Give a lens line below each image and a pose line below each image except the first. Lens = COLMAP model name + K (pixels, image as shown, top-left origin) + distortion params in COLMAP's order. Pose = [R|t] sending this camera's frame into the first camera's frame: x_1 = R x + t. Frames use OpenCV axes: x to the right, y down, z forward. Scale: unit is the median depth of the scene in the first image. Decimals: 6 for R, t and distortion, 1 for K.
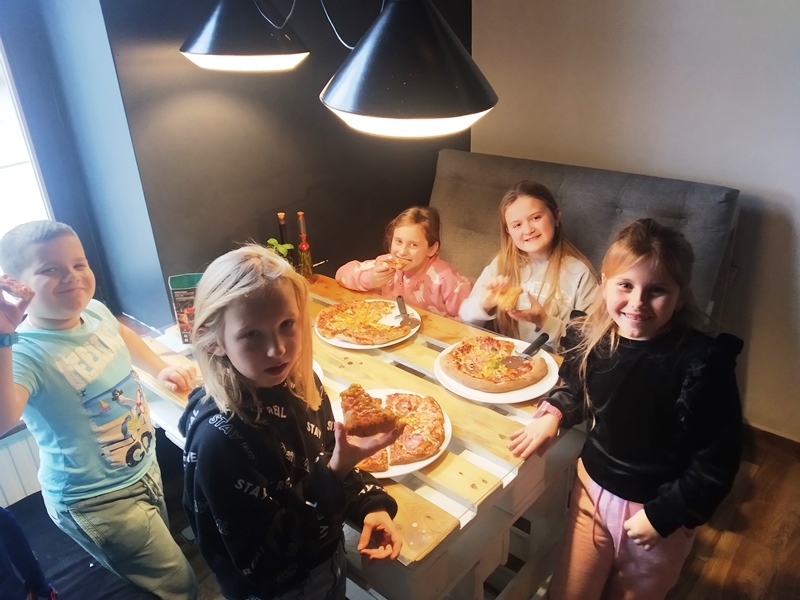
lens RADIAL K [[648.0, 0, 400.0], [0, 648.0, 300.0], [0, 0, 1]] dist [0.041218, -0.007949]
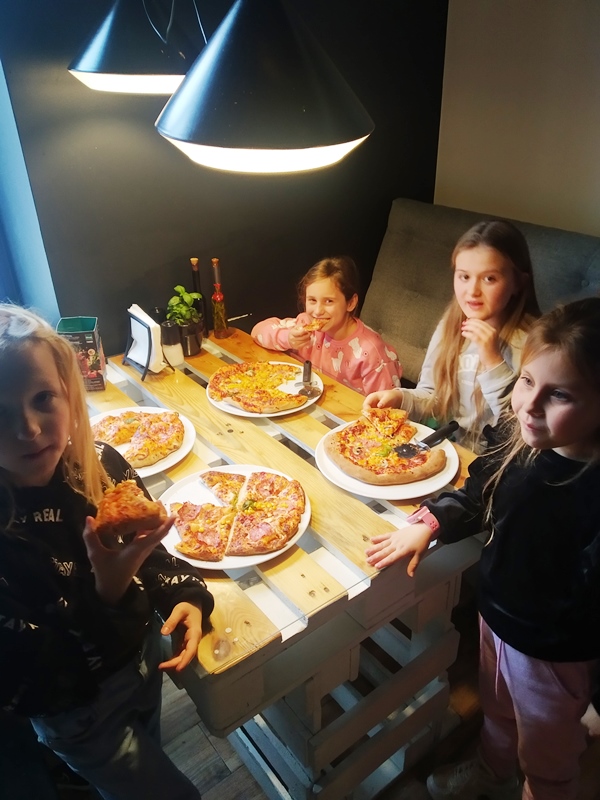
lens RADIAL K [[648.0, 0, 300.0], [0, 648.0, 400.0], [0, 0, 1]] dist [0.041218, -0.007949]
pose [[0.981940, 0.102603, -0.158956, 0.159180], [-0.090644, 0.992603, 0.080762, -0.027797], [0.166066, -0.064895, 0.983977, 0.126670]]
